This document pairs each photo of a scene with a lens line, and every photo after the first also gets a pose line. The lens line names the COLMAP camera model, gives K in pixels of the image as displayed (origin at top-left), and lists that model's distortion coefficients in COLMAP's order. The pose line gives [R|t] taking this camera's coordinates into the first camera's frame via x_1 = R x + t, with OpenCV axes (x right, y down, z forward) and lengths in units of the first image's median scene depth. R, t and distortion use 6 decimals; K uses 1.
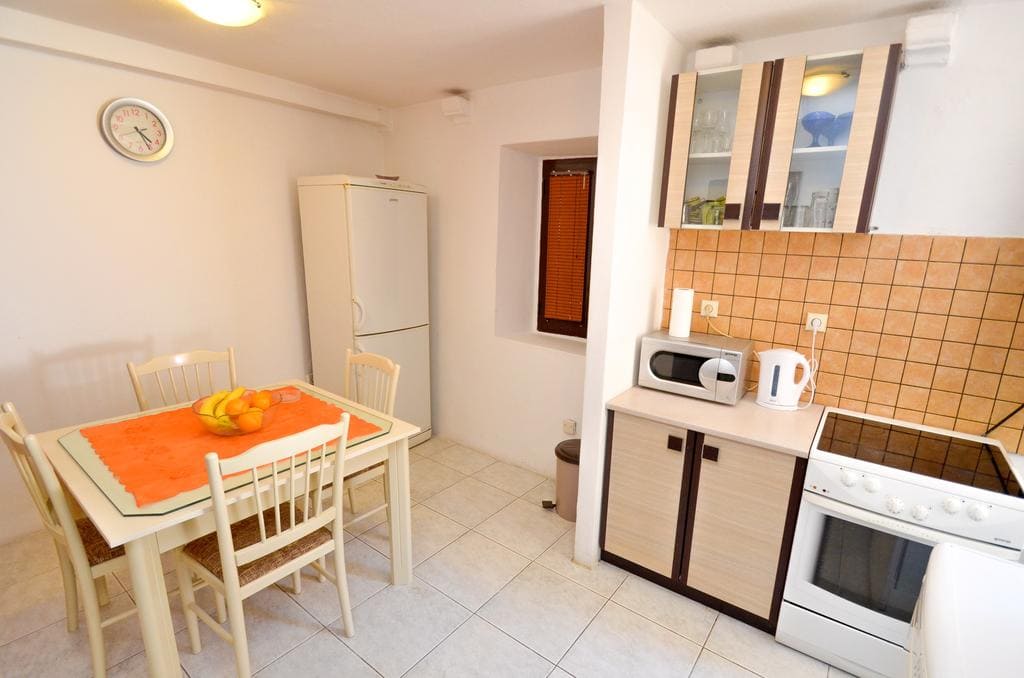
lens RADIAL K [[446.9, 0, 507.2], [0, 446.9, 350.9], [0, 0, 1]] dist [0.002823, -0.009215]
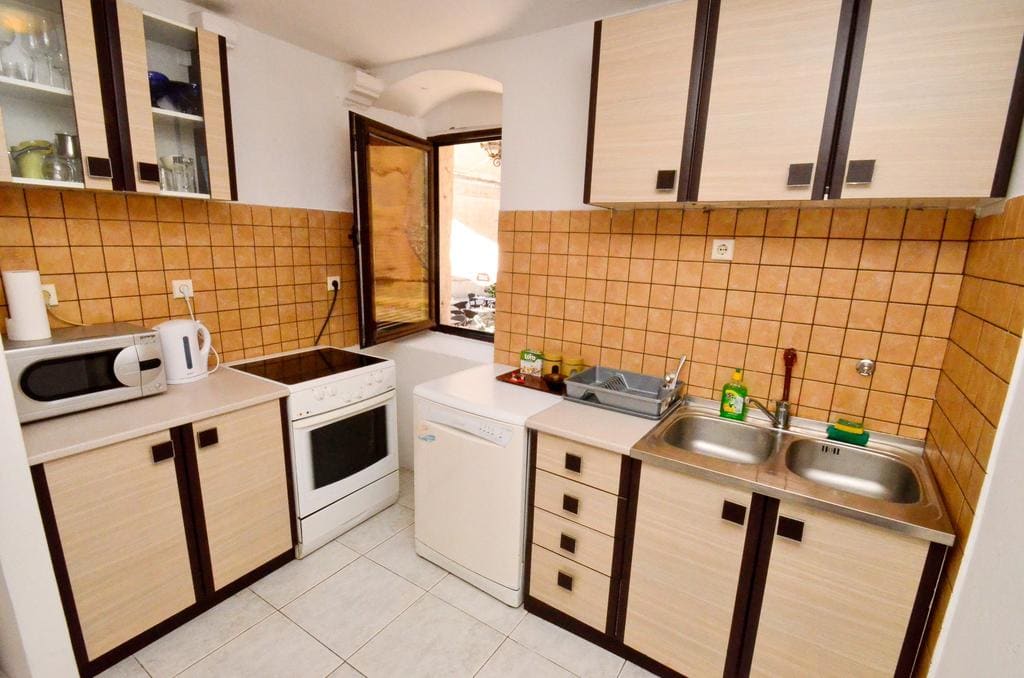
lens RADIAL K [[446.9, 0, 507.2], [0, 446.9, 350.9], [0, 0, 1]] dist [0.002823, -0.009215]
pose [[-0.000075, -0.273095, 0.961987, -0.352780], [0.216773, 0.939109, 0.266617, -0.047711], [-0.976222, 0.208553, 0.059129, 0.283701]]
